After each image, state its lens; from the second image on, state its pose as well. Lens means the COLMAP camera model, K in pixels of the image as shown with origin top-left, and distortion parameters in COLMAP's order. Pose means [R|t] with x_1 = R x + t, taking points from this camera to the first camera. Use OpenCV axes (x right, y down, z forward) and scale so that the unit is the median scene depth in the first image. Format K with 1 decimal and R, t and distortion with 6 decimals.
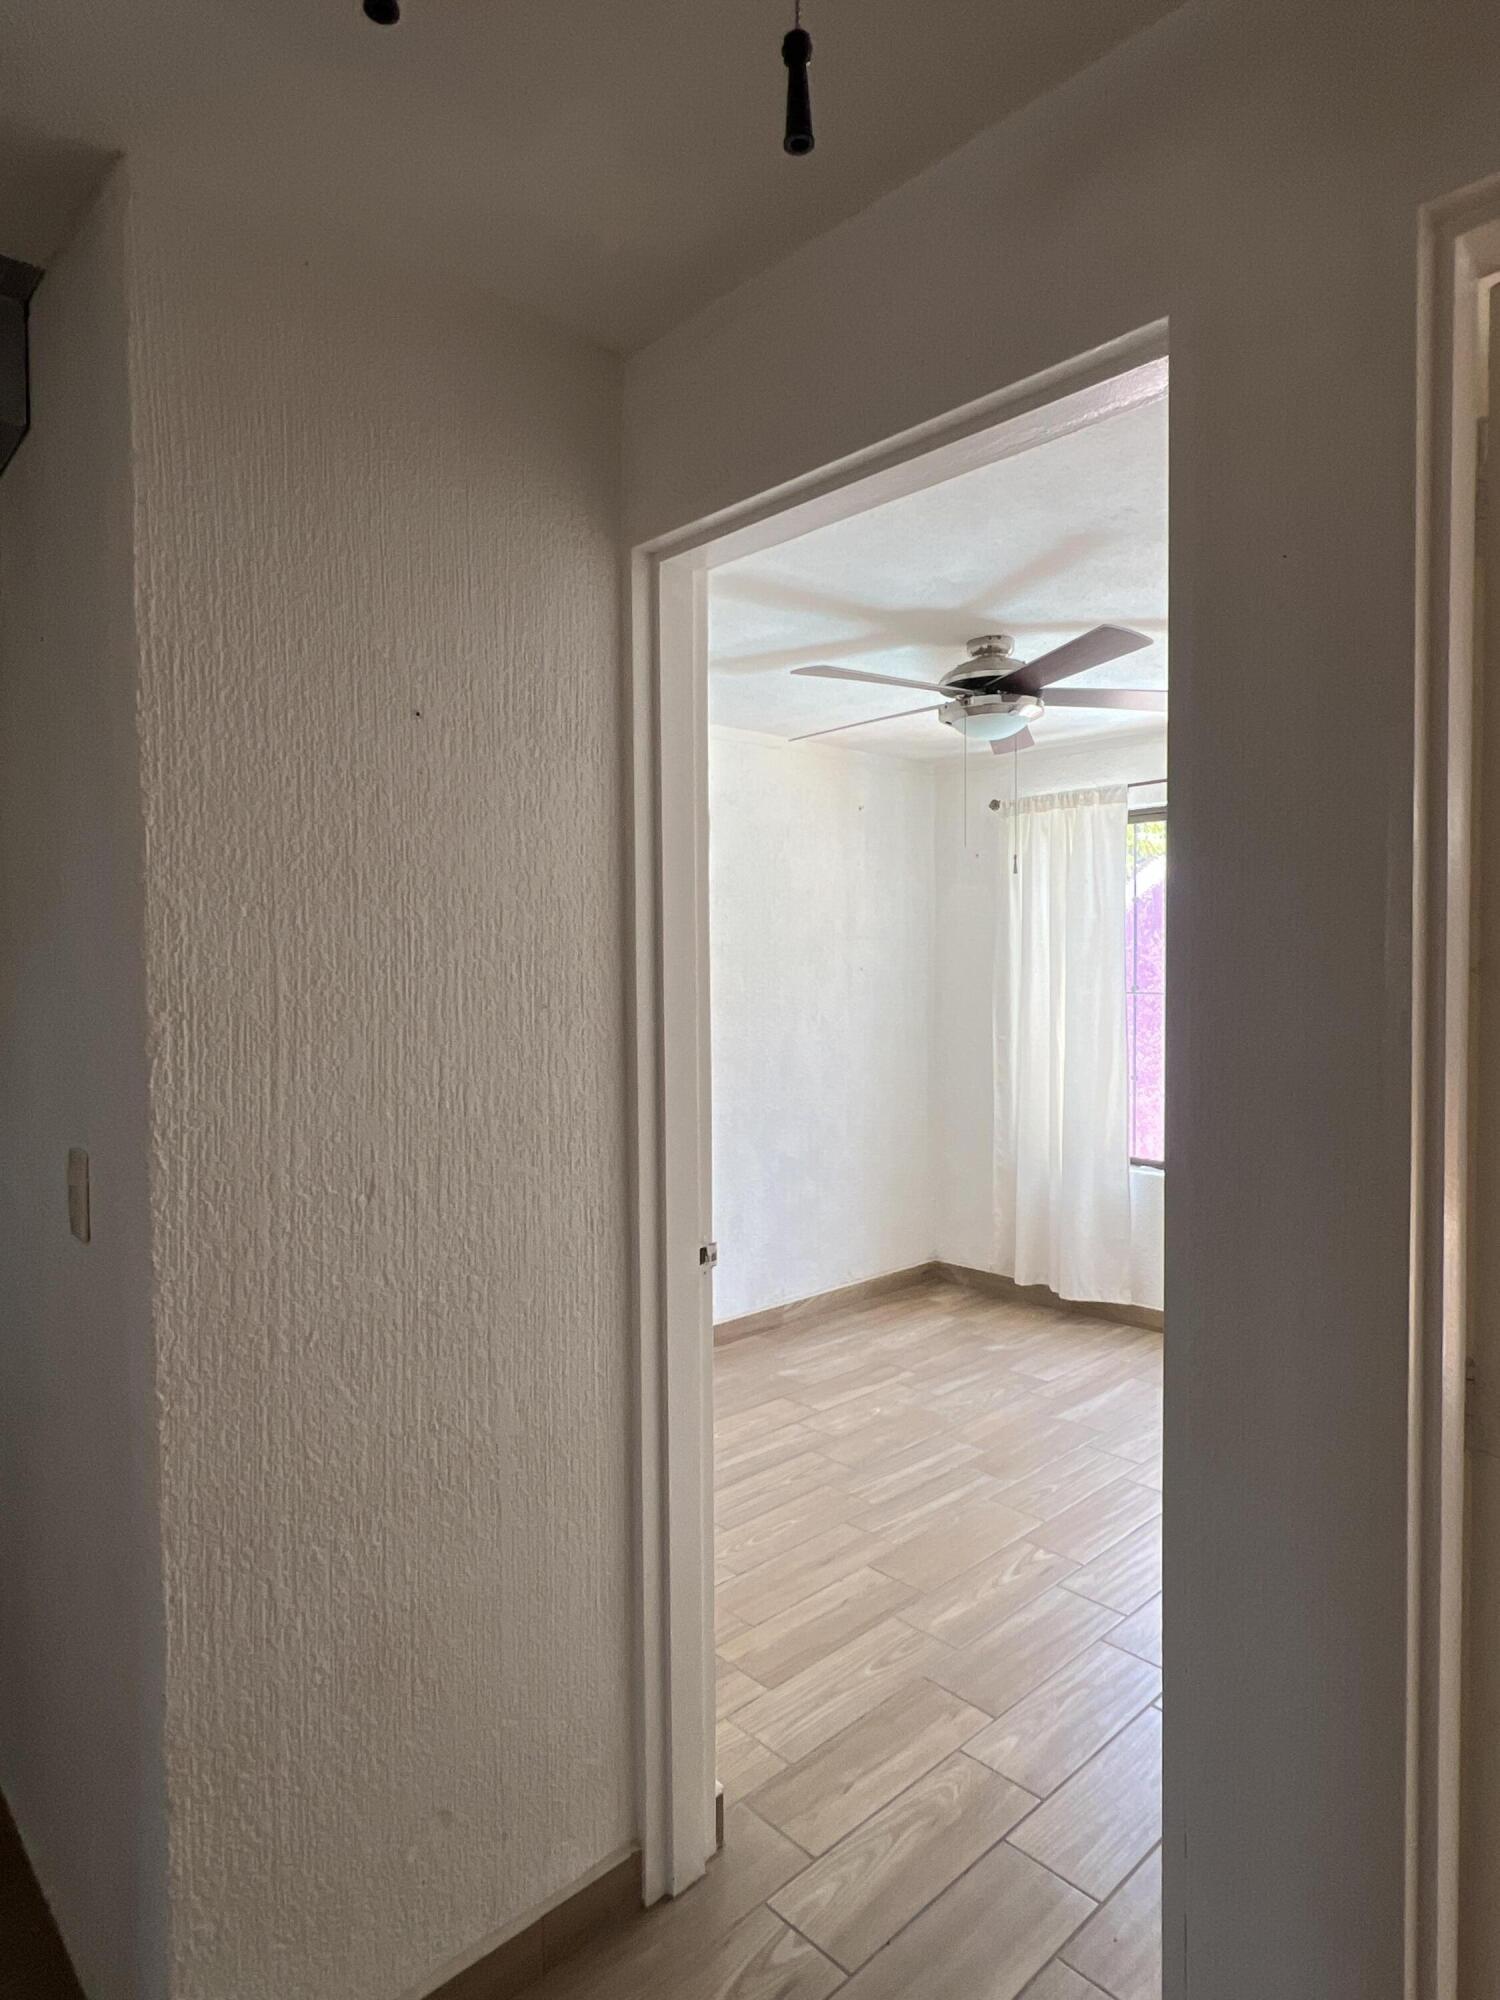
lens RADIAL K [[1143.7, 0, 745.4], [0, 1143.7, 995.8], [0, 0, 1]] dist [0.005349, -0.001958]
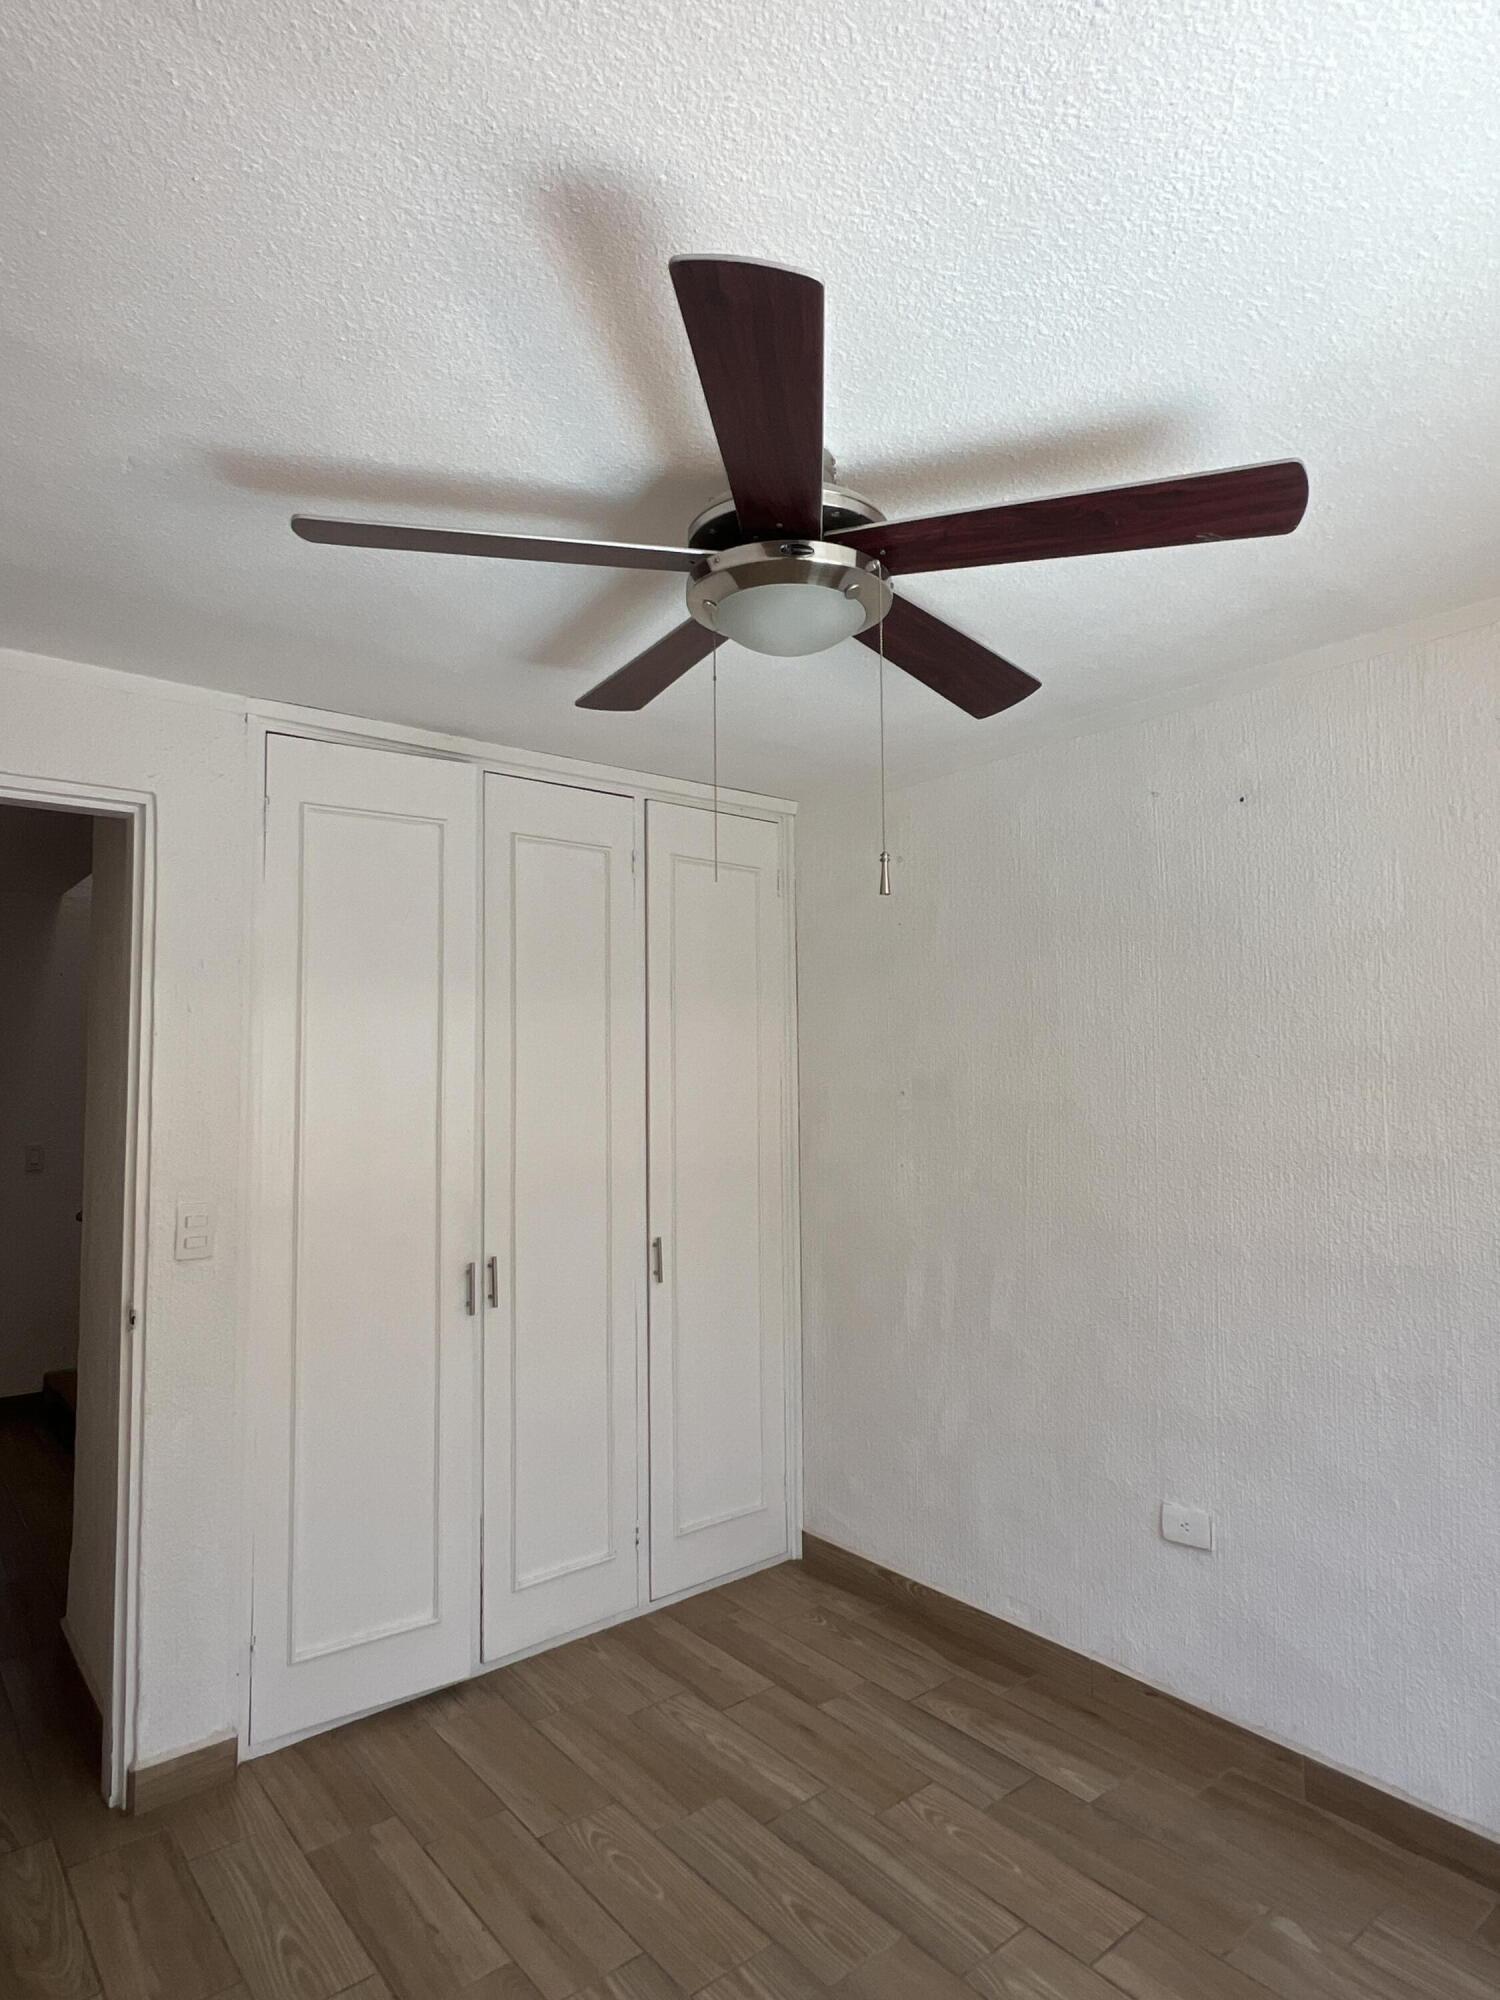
lens RADIAL K [[1143.7, 0, 749.3], [0, 1143.7, 995.4], [0, 0, 1]] dist [0.005349, -0.001958]
pose [[-0.069329, -0.068664, -0.995228, 0.565706], [-0.012799, 0.997608, -0.067937, -0.028915], [0.997512, 0.008028, -0.070042, 0.810066]]
